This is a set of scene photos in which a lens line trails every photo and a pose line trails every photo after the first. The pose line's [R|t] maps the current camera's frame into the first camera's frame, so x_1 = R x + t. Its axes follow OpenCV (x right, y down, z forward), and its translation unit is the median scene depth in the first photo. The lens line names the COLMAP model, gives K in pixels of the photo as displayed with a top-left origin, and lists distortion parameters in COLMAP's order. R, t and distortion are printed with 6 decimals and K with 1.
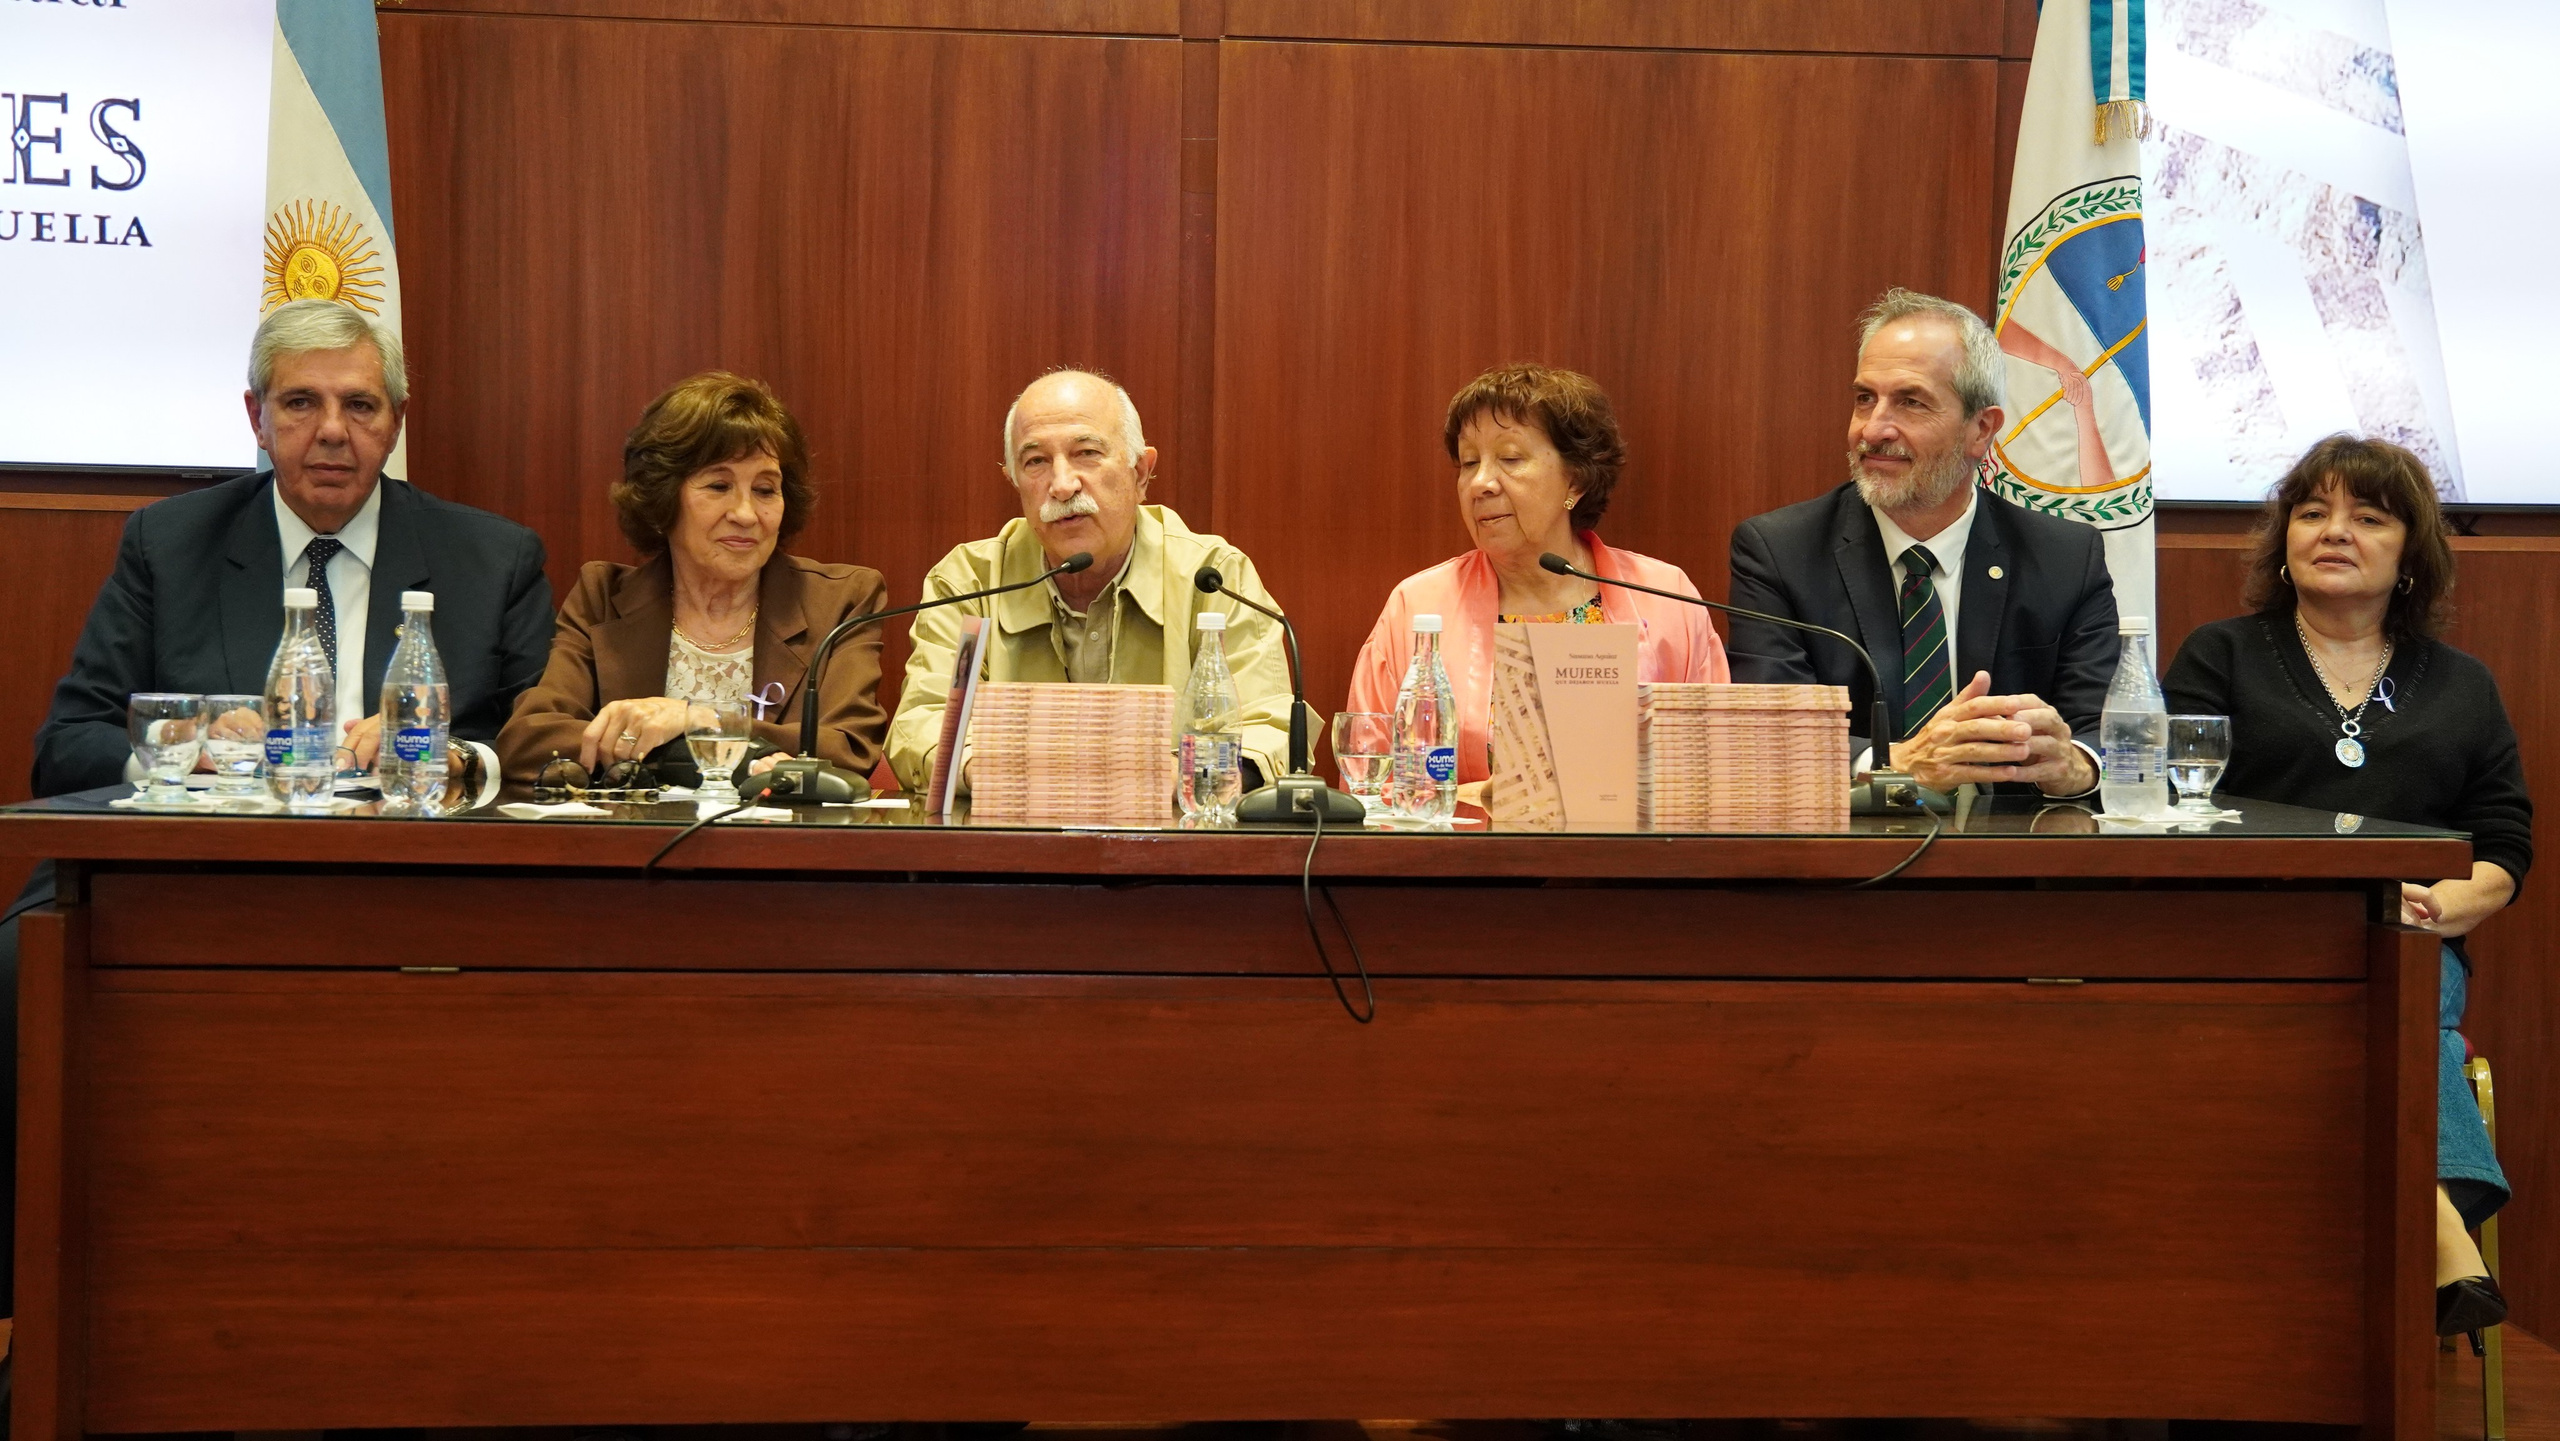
lens RADIAL K [[3149.5, 0, 1280.0], [0, 3149.5, 720.5], [0, 0, 1]] dist [-0.009514, 0.640190]
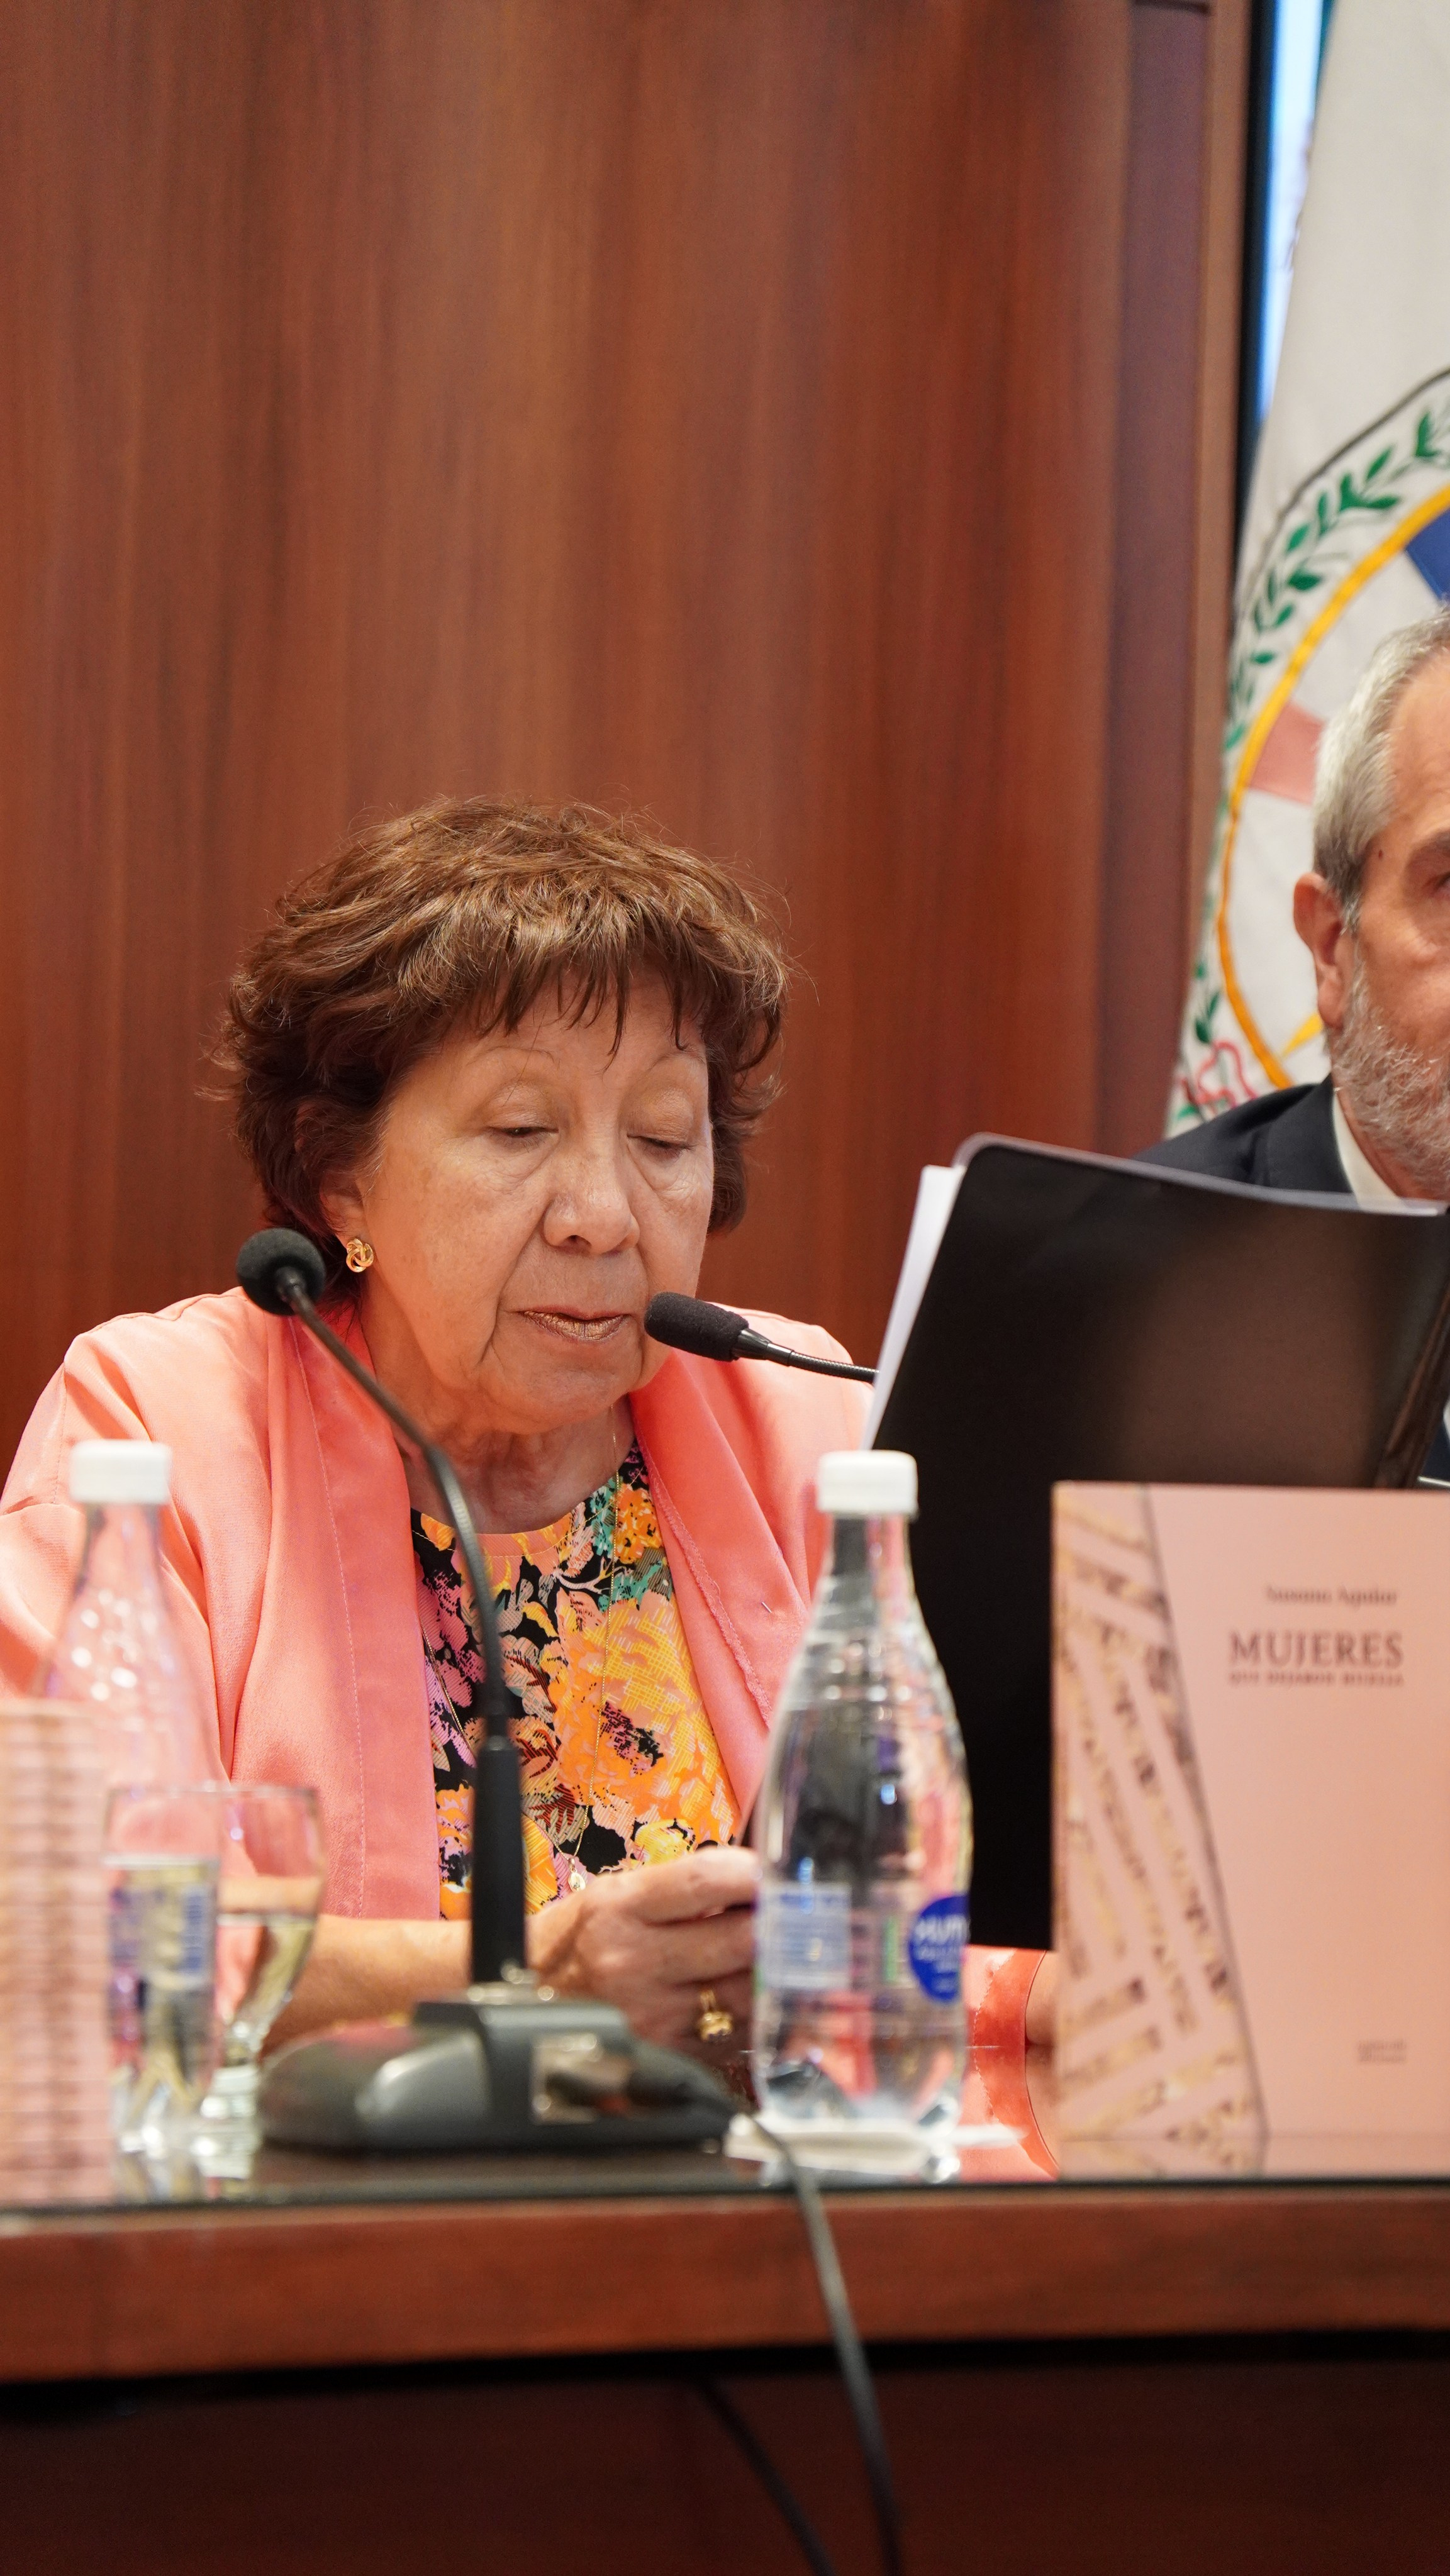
lens RADIAL K [[7720.5, 0, 738.5], [0, 7720.5, 1265.5], [0, 0, 1]] dist [0.861066, 3.645741]
pose [[0.900901, 0.022815, 0.433425, -0.218513], [0.011661, 0.996985, -0.076719, 0.004244], [-0.433868, 0.074170, 0.897918, 0.243121]]
